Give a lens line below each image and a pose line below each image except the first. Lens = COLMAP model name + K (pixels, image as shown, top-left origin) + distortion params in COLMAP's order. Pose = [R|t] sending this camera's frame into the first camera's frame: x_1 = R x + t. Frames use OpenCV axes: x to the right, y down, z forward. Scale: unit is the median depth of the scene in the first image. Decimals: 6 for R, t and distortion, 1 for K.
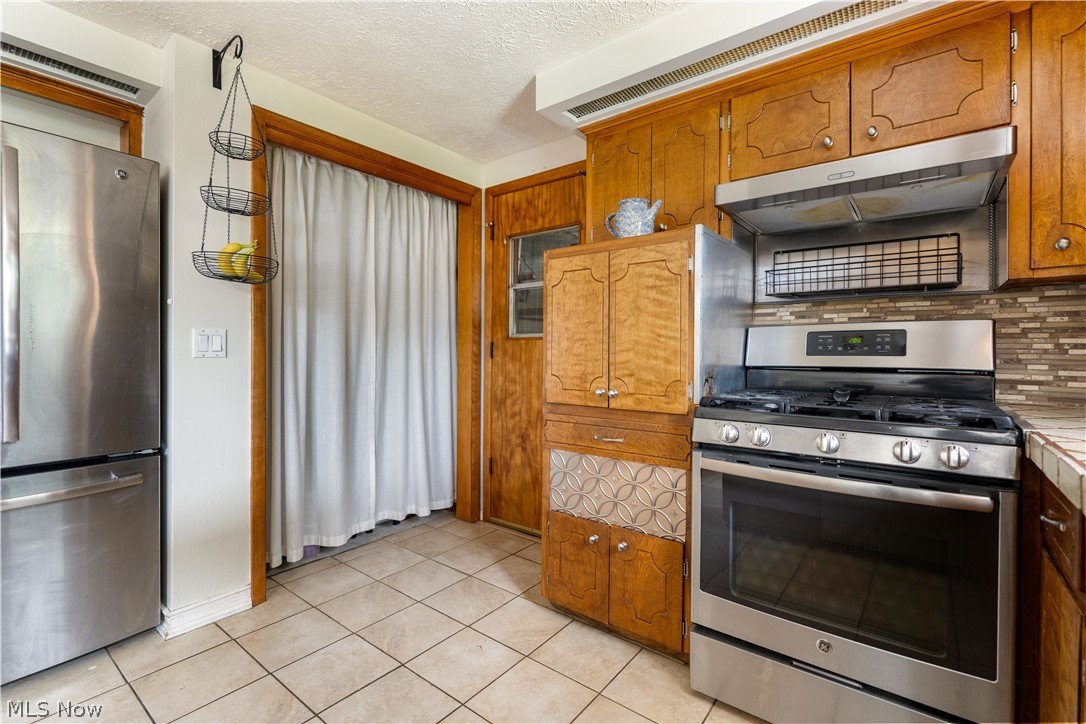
lens RADIAL K [[489.0, 0, 541.5], [0, 489.0, 356.5], [0, 0, 1]] dist [-0.005461, 0.000490]
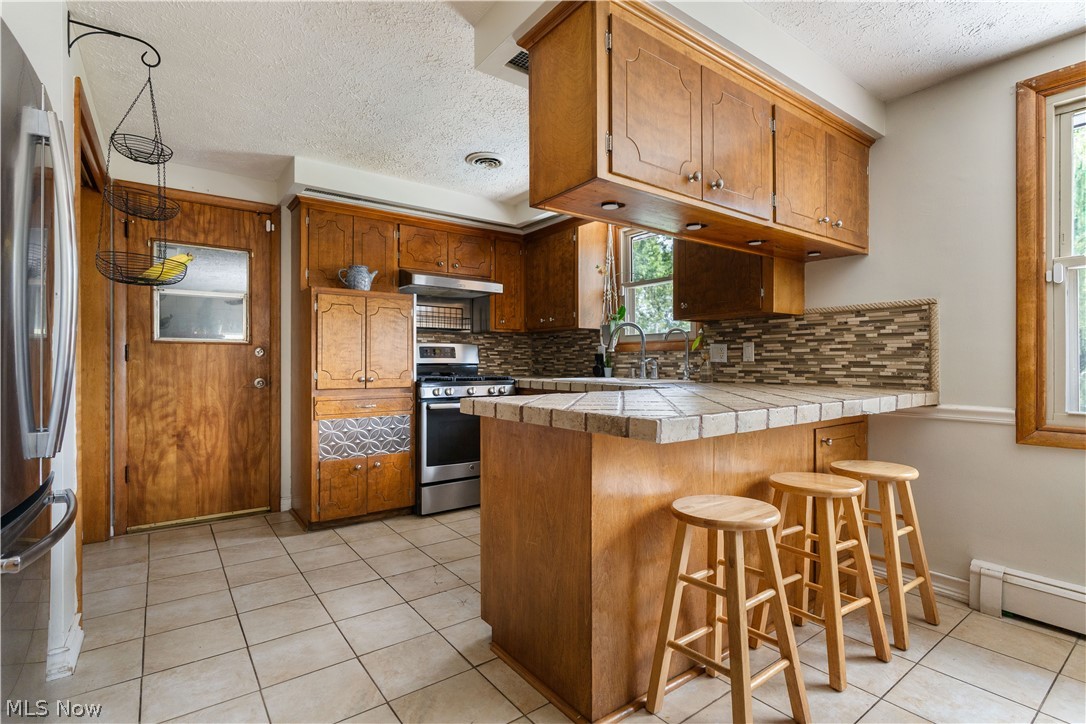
lens RADIAL K [[521.4, 0, 546.9], [0, 521.4, 363.5], [0, 0, 1]] dist [-0.005127, 0.000520]
pose [[0.259884, -0.006960, 0.965615, -1.018493], [0.006260, 0.999965, 0.005523, 0.008679], [-0.965620, 0.004609, 0.259918, -0.064860]]
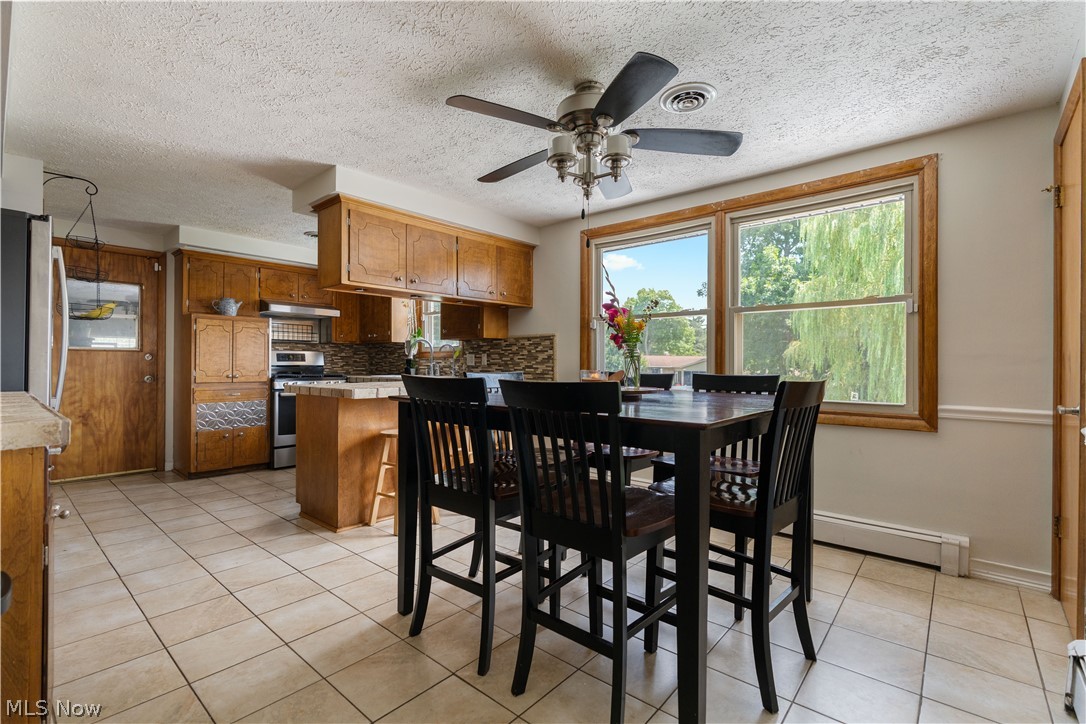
lens RADIAL K [[489.0, 0, 544.2], [0, 489.0, 363.0], [0, 0, 1]] dist [-0.005461, 0.000490]
pose [[0.046646, -0.003190, 0.998906, -1.606274], [0.001408, 0.999994, 0.003128, 0.000207], [-0.998910, 0.001261, 0.046650, -0.509142]]
